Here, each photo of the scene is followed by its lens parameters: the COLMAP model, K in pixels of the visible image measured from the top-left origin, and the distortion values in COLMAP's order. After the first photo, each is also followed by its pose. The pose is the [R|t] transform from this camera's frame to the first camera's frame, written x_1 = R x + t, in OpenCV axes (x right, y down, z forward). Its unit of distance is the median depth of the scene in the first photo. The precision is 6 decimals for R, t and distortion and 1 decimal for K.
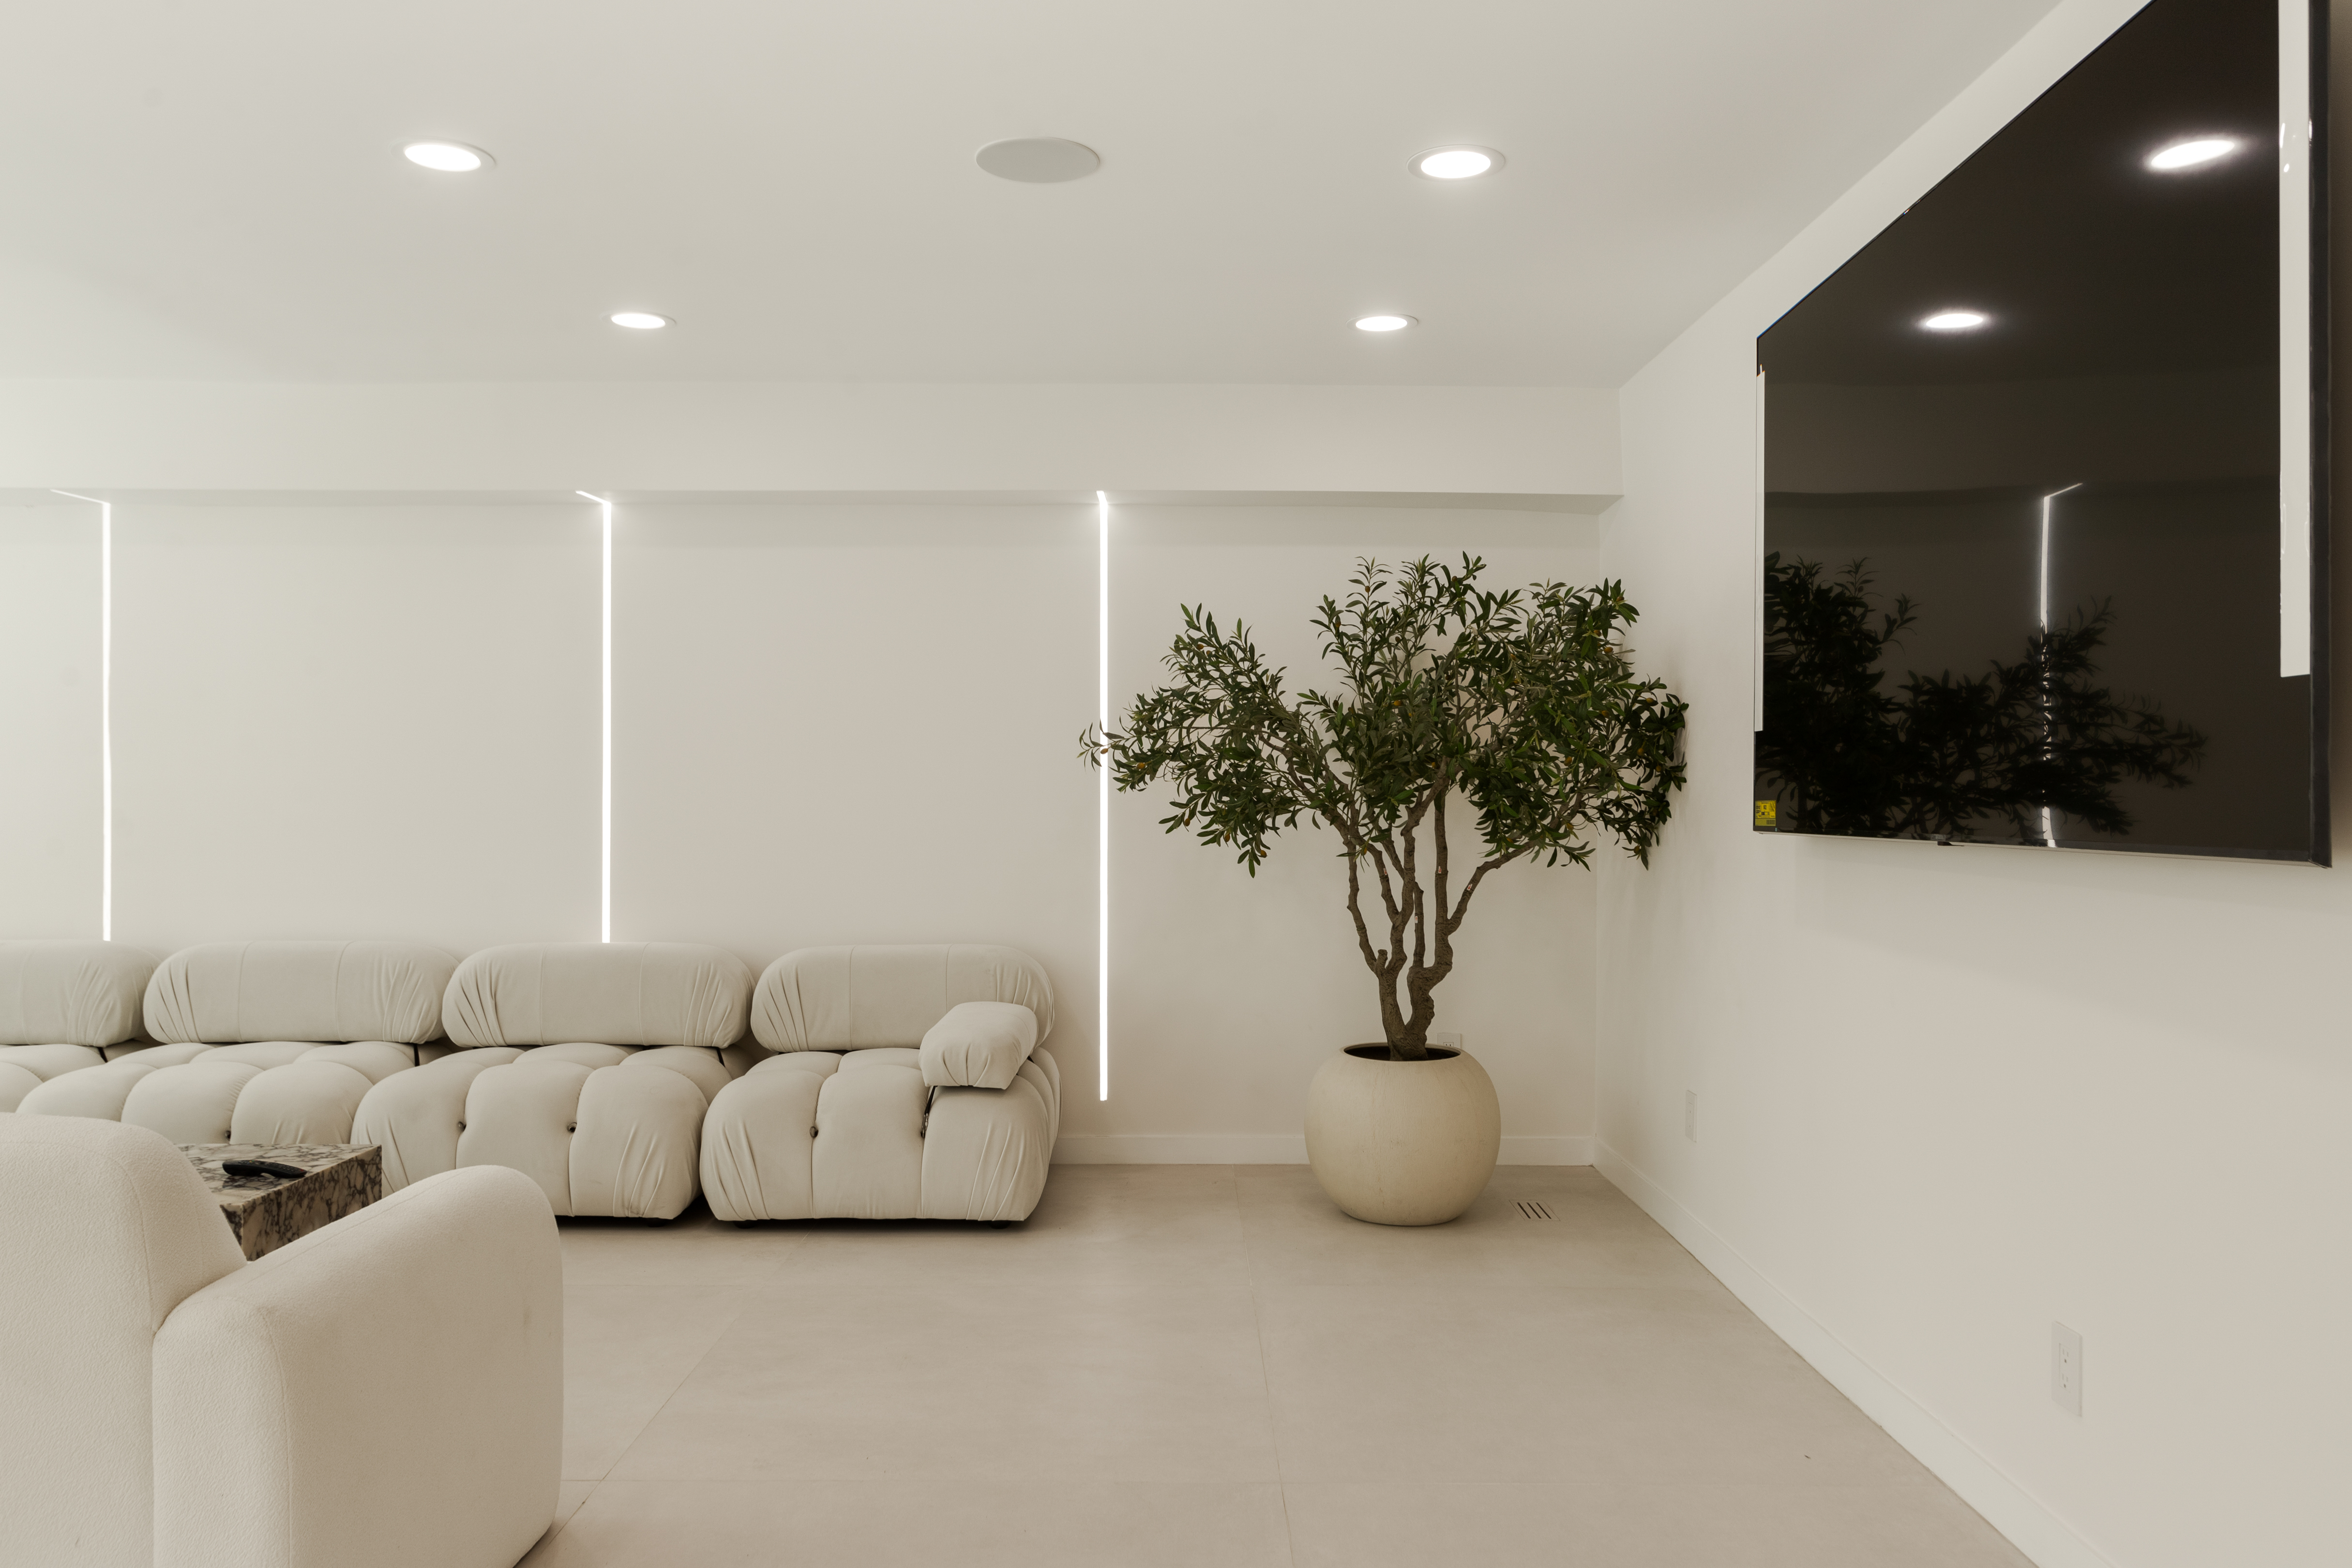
lens RADIAL K [[1747.8, 0, 1177.5], [0, 1747.8, 787.8], [0, 0, 1]] dist [-0.035422, -0.003619]
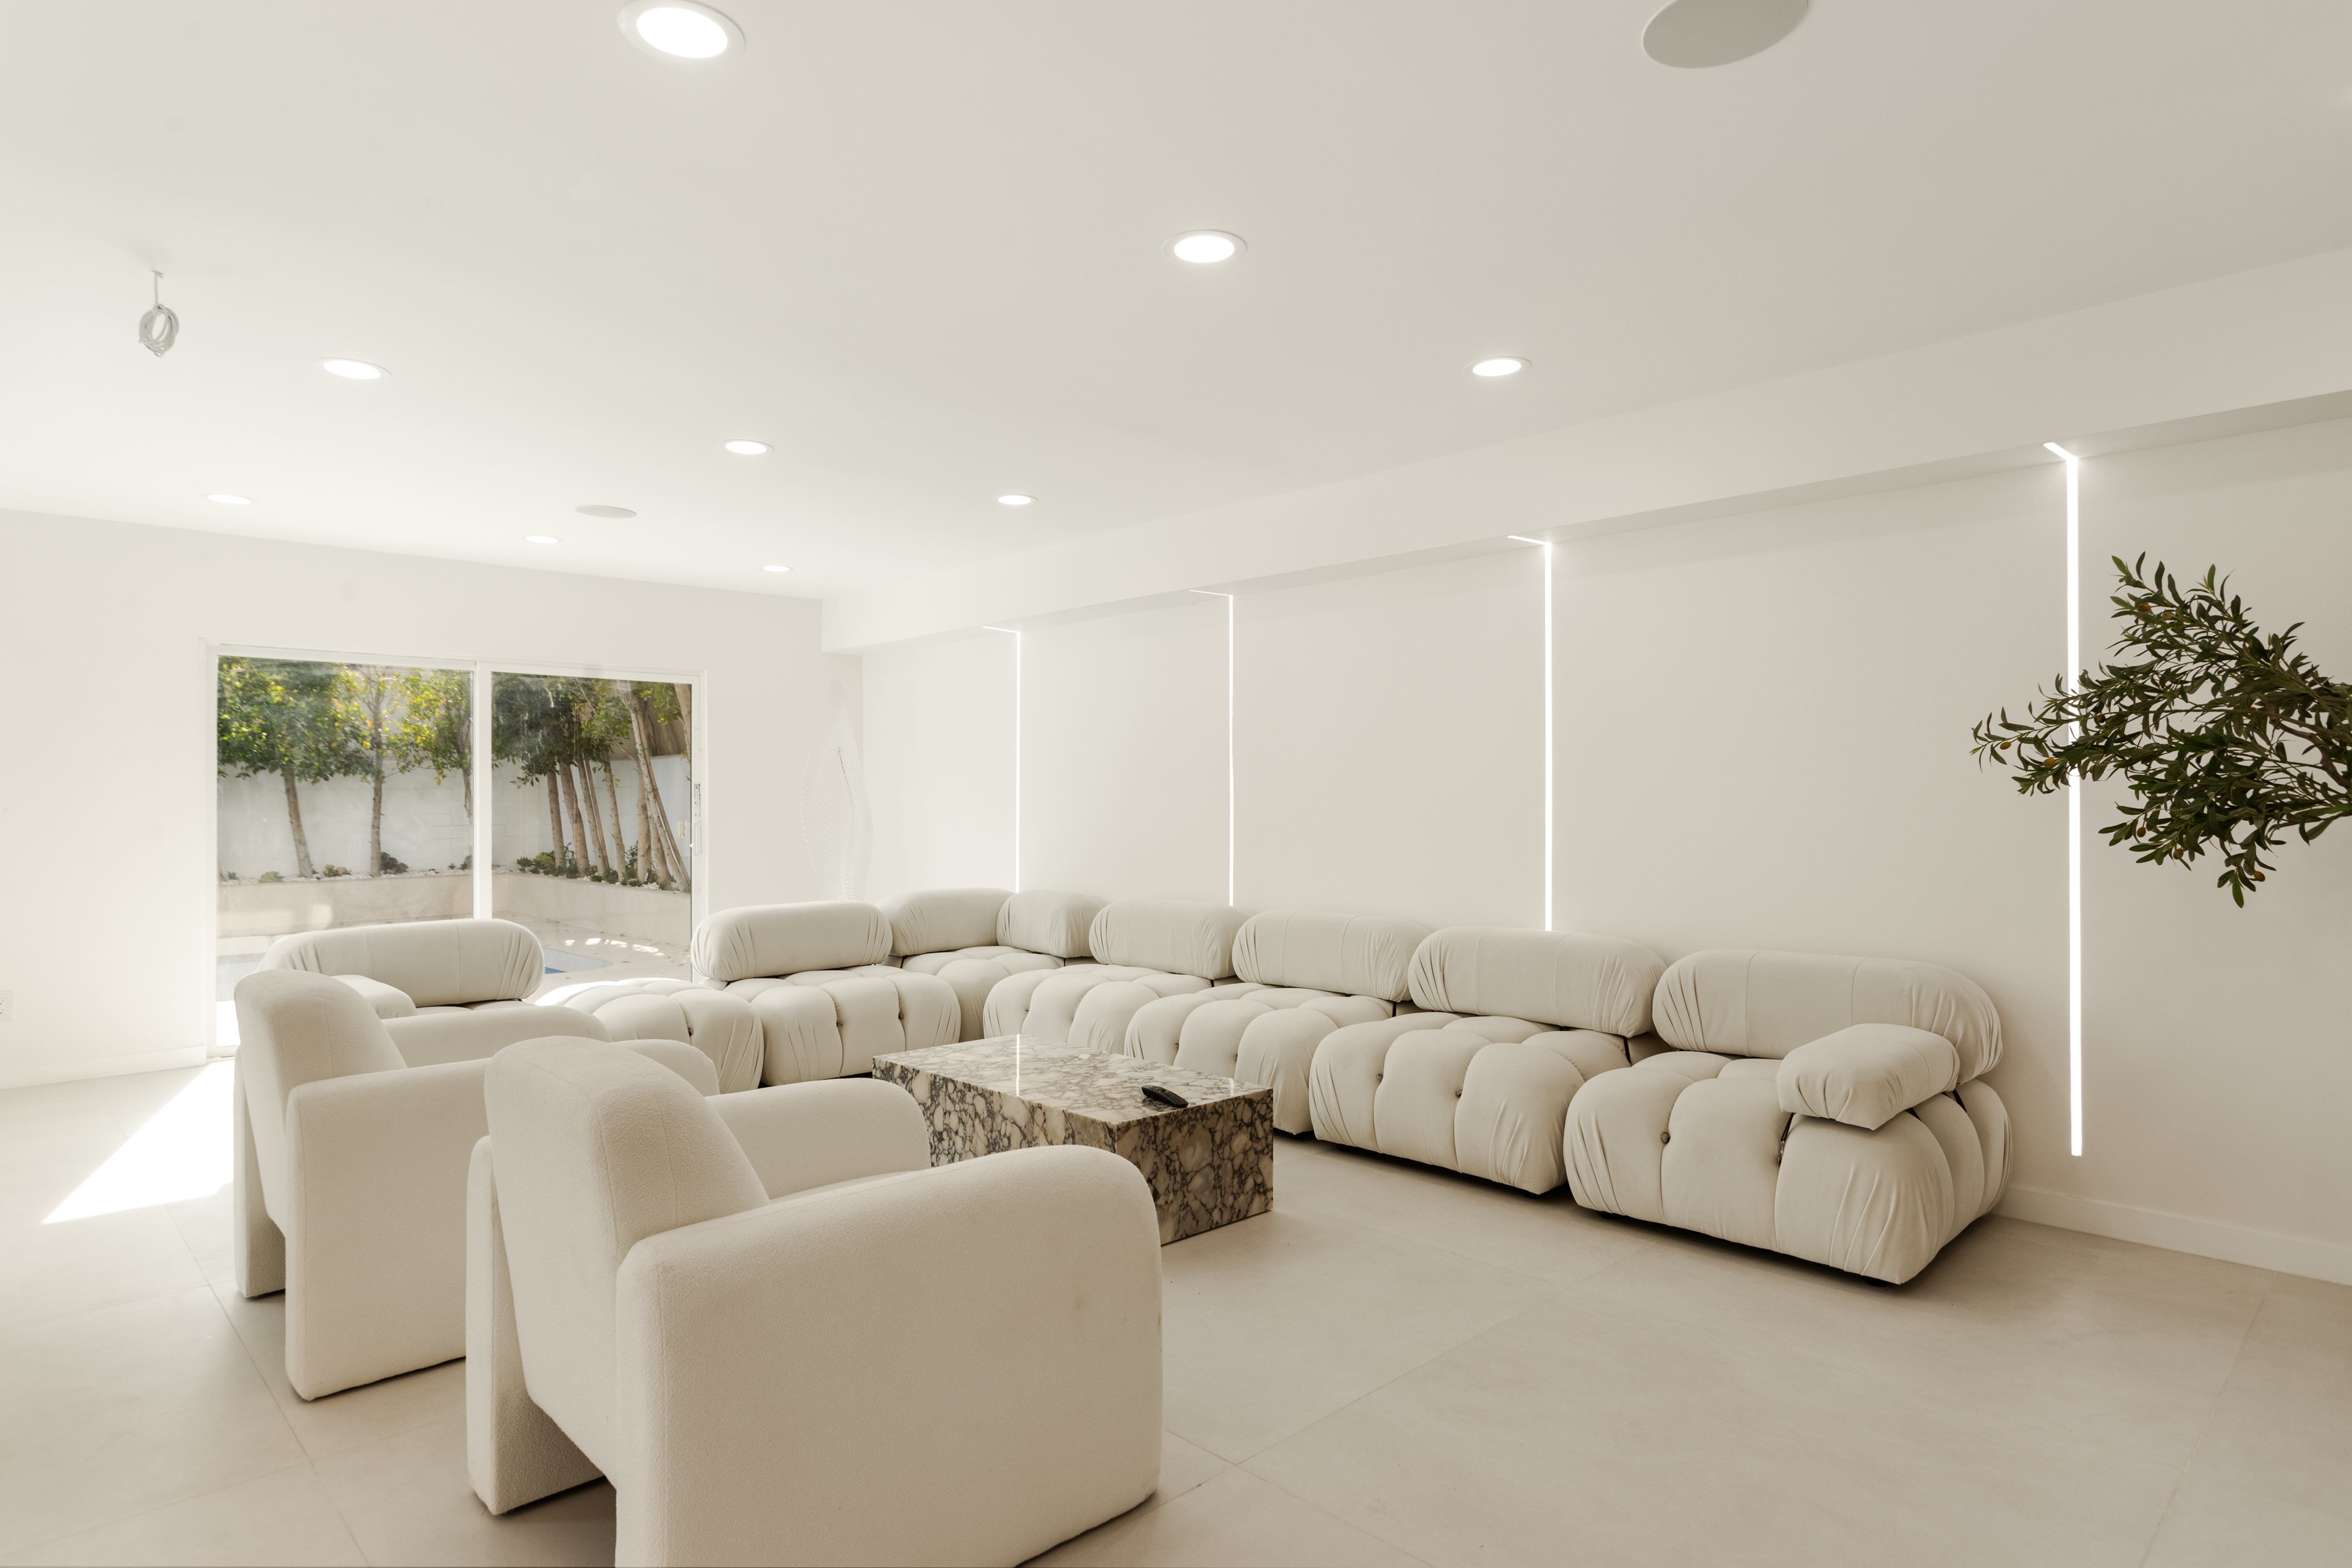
lens RADIAL K [[1271.4, 0, 1171.8], [0, 1271.4, 791.0], [0, 0, 1]] dist [-0.000619, -0.000051]
pose [[0.685363, -0.008616, -0.728150, 0.124785], [0.006881, 0.999962, -0.005356, 0.001110], [0.728169, -0.001339, 0.685397, 0.287476]]
